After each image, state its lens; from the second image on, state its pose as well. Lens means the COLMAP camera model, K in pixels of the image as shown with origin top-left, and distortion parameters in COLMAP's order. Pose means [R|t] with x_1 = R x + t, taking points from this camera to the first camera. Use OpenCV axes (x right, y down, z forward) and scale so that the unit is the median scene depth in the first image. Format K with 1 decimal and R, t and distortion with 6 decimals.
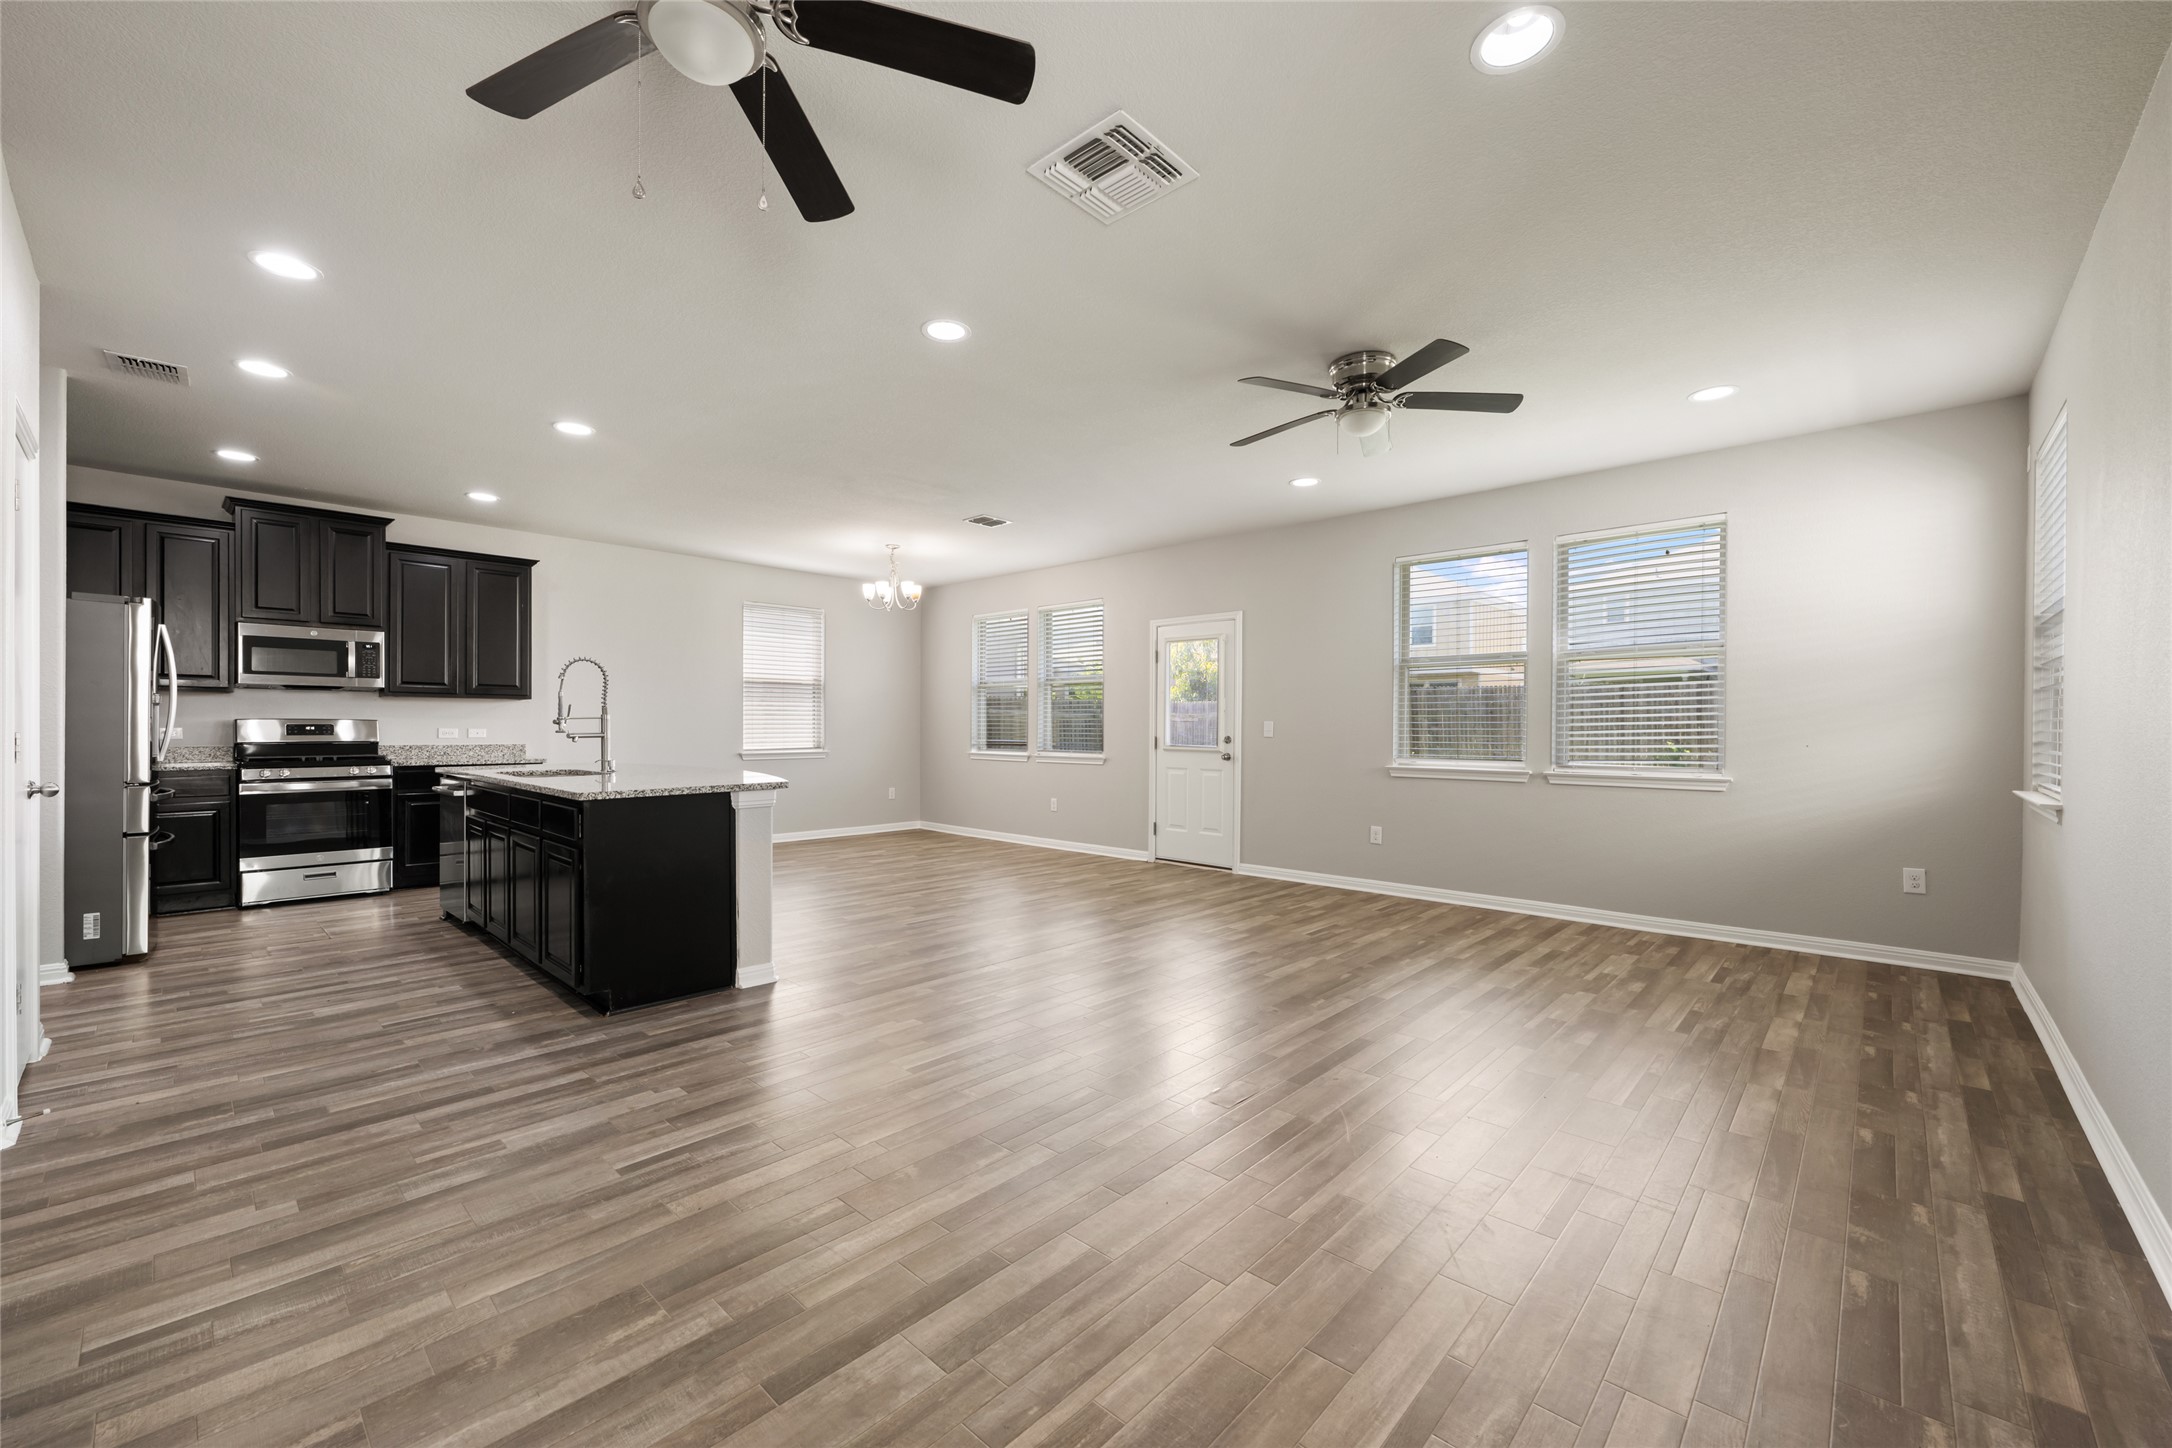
lens RADIAL K [[862.9, 0, 1067.3], [0, 862.9, 744.2], [0, 0, 1]] dist [-0.000589, 0.000459]
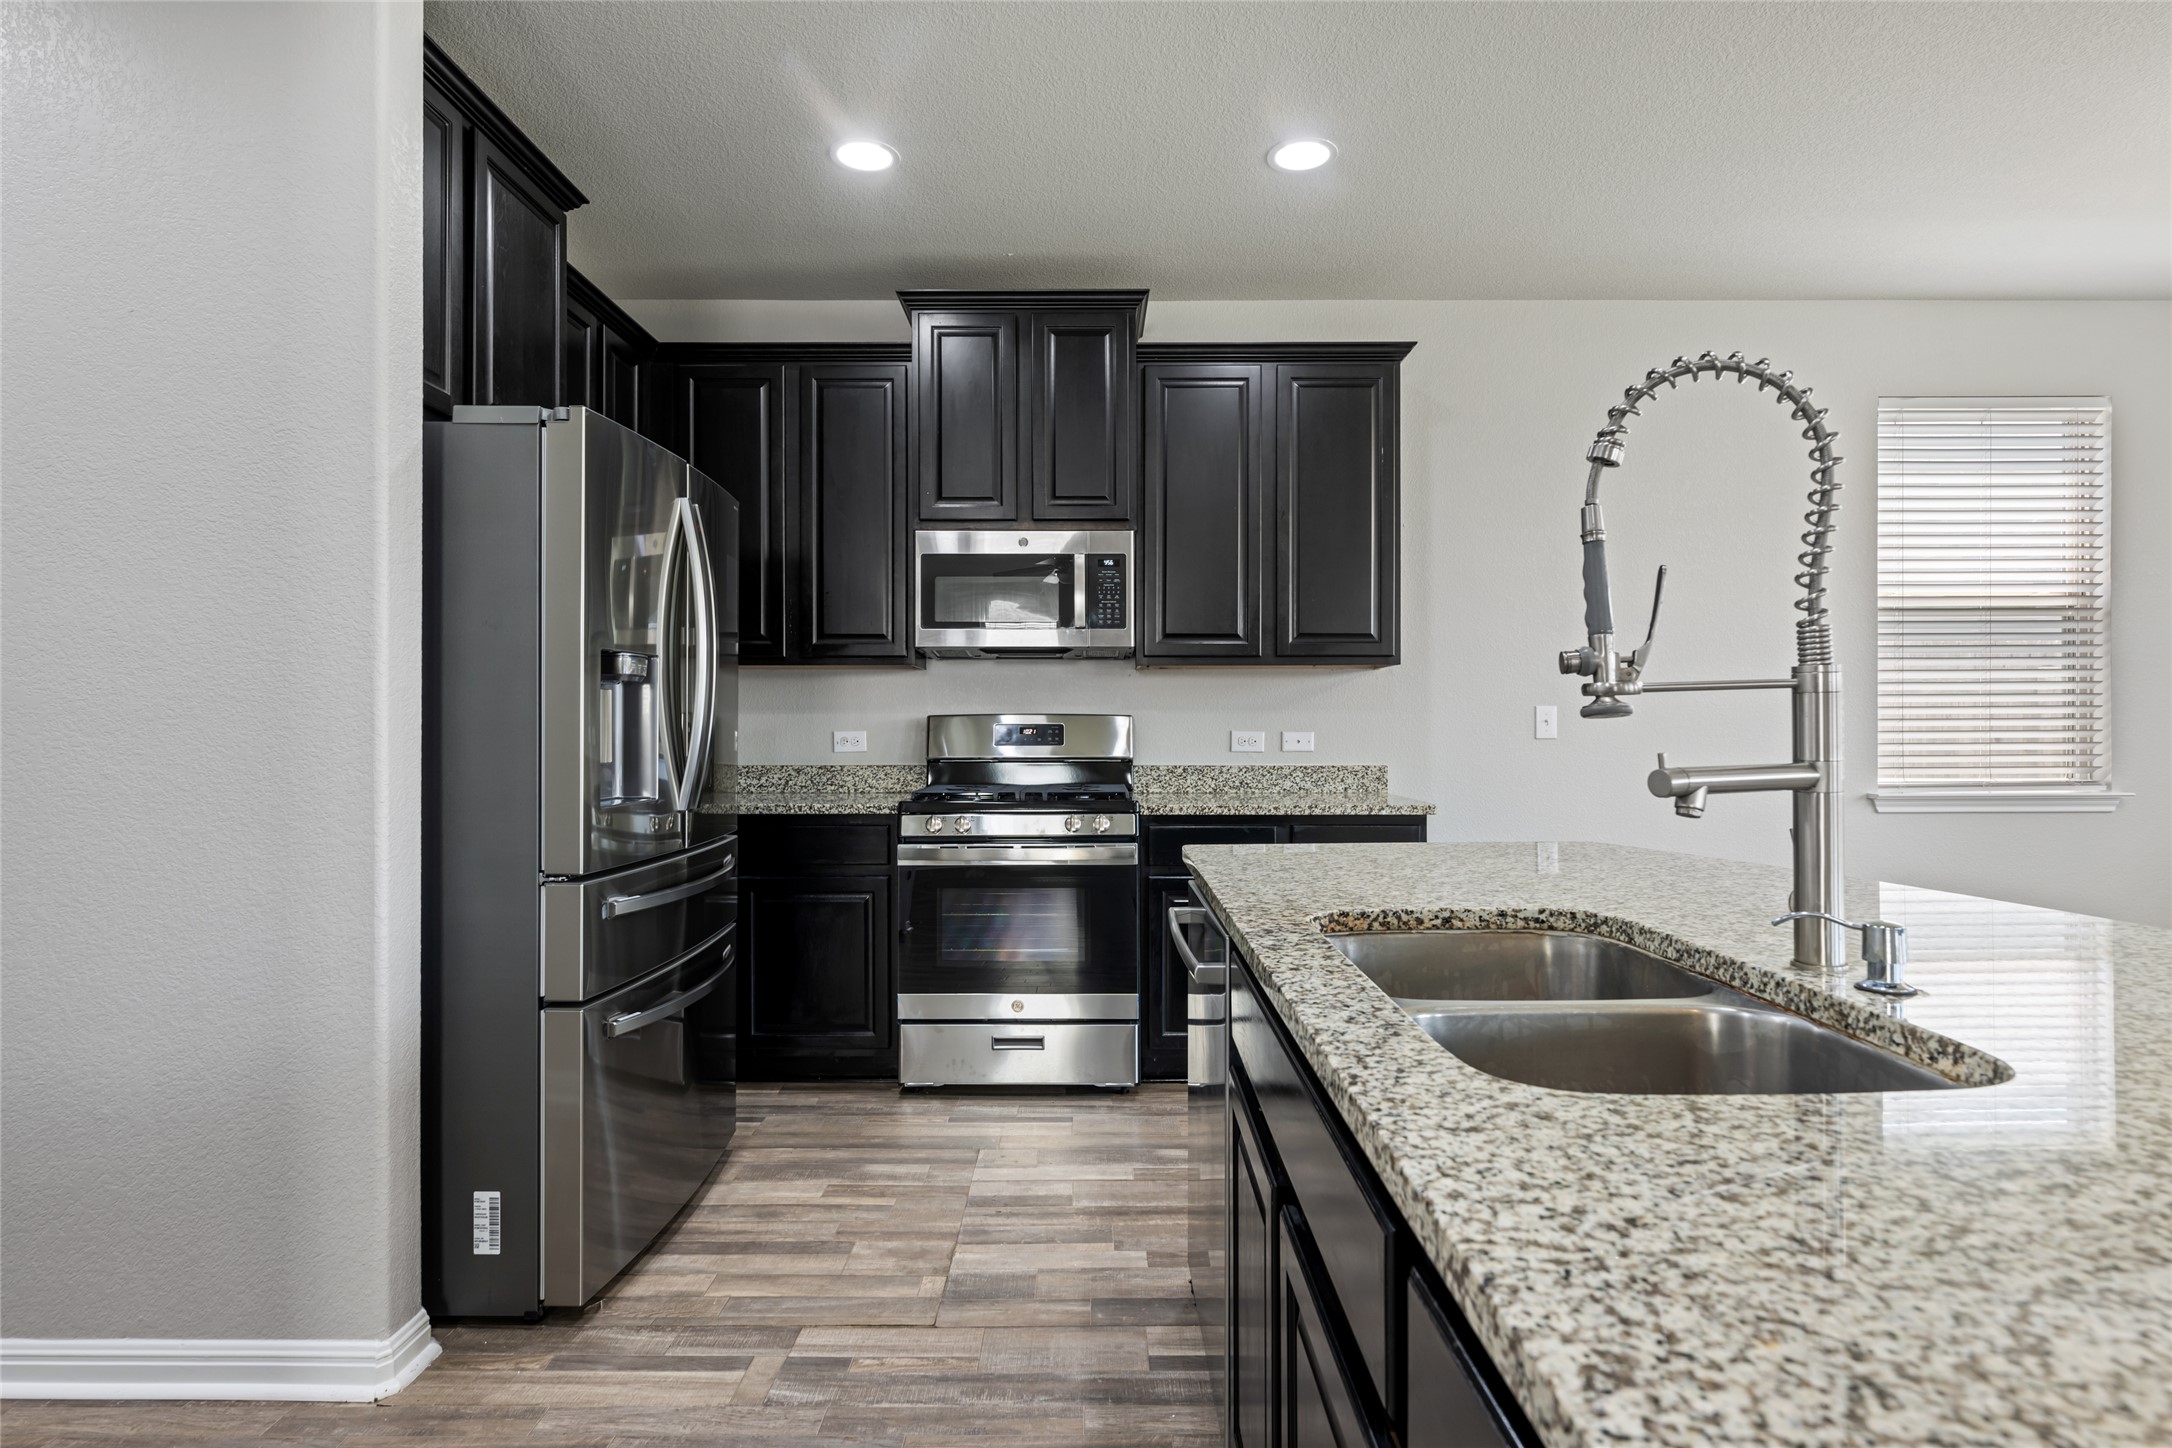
lens RADIAL K [[1116.6, 0, 1107.2], [0, 1116.6, 722.5], [0, 0, 1]] dist [0.003379, 0.000266]
pose [[0.705184, -0.006724, -0.708993, -0.369799], [-0.008535, 0.999802, -0.017972, -0.012987], [0.708973, 0.018725, 0.704987, 0.563662]]
